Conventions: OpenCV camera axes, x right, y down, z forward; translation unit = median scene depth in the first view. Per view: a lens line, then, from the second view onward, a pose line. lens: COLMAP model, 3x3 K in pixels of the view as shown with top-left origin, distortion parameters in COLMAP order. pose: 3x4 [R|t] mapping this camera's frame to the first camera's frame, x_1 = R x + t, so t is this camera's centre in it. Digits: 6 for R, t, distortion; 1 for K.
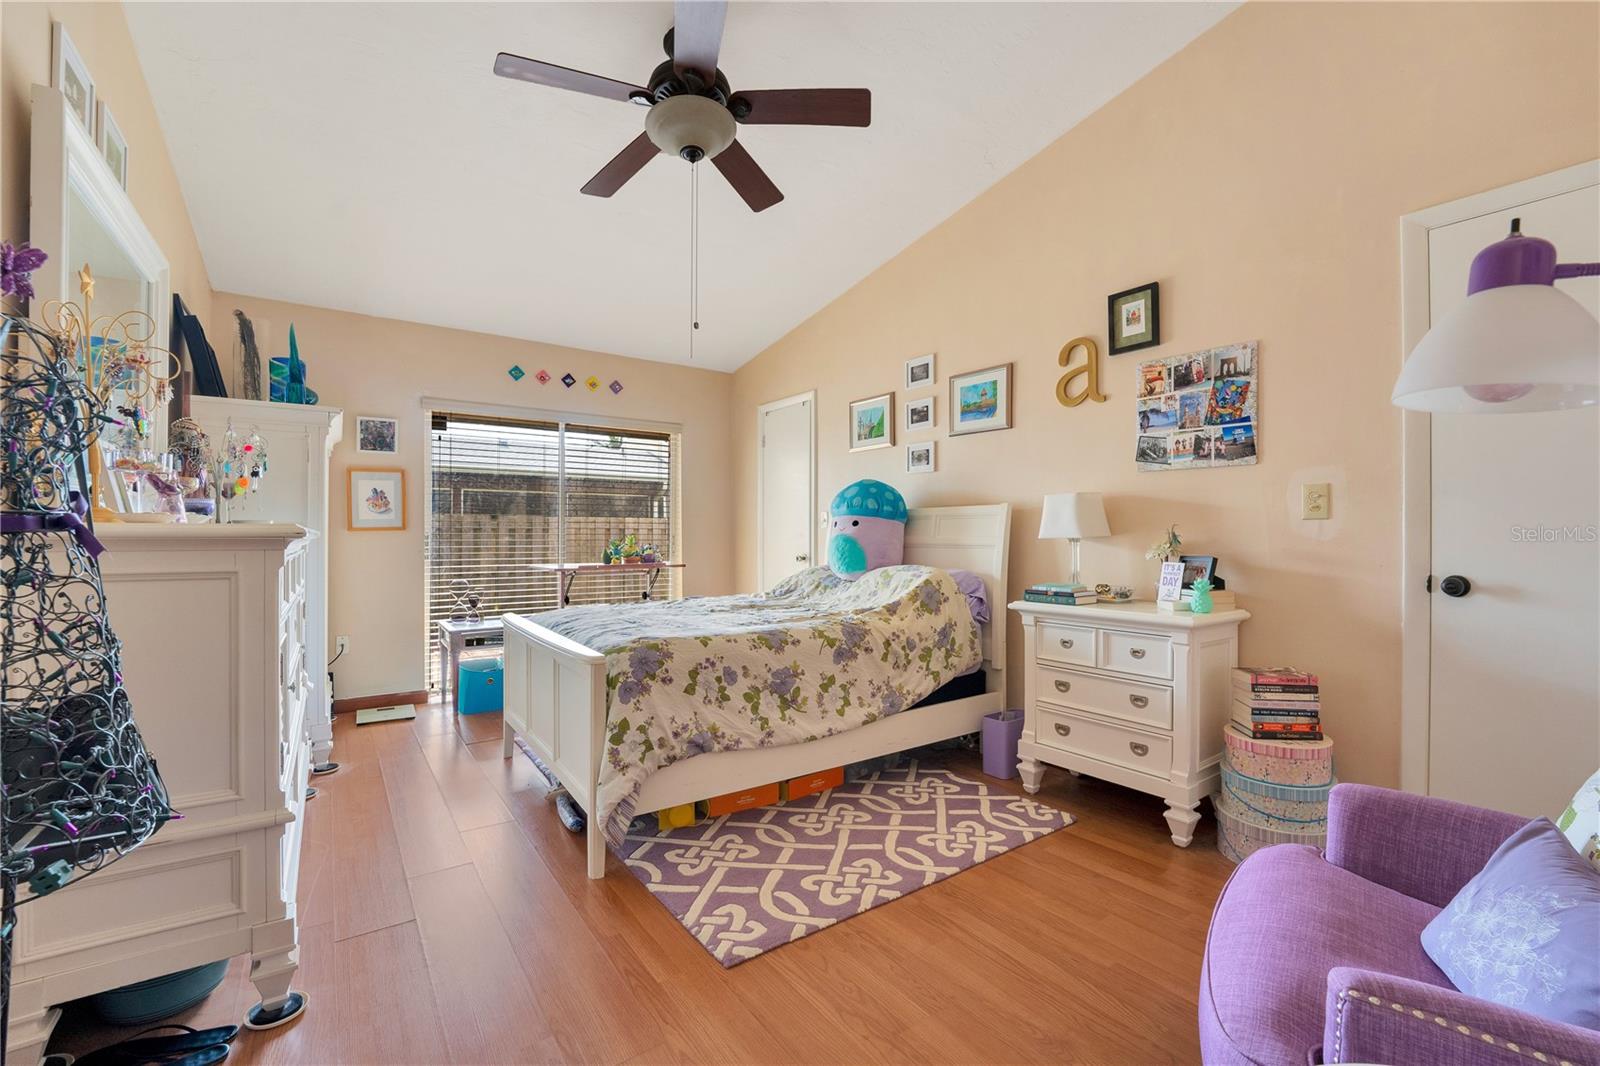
lens RADIAL K [[672.4, 0, 802.5], [0, 672.4, 537.6], [0, 0, 1]] dist [-0.020680, -0.000032]
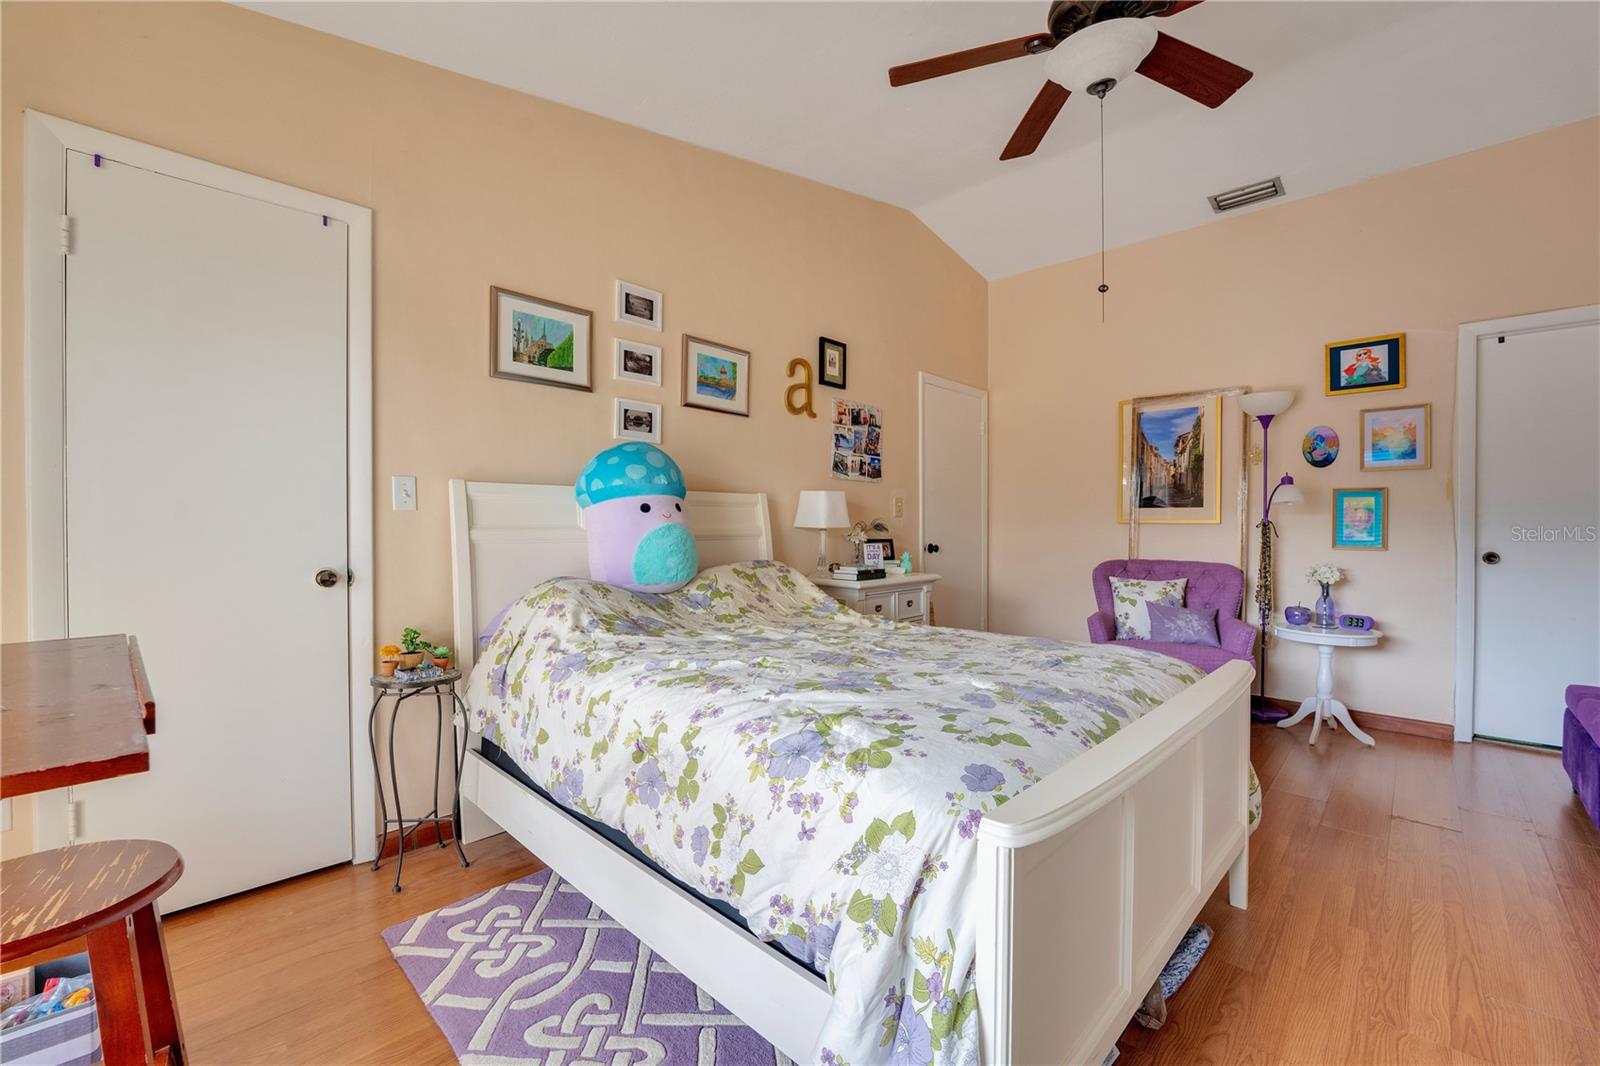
lens RADIAL K [[672.4, 0, 800.2], [0, 672.4, 529.6], [0, 0, 1]] dist [-0.020680, -0.000032]
pose [[-0.192723, -0.007562, 0.981224, -0.620672], [-0.000184, 0.999971, 0.007670, -0.004576], [-0.981253, 0.001298, -0.192718, 1.016104]]
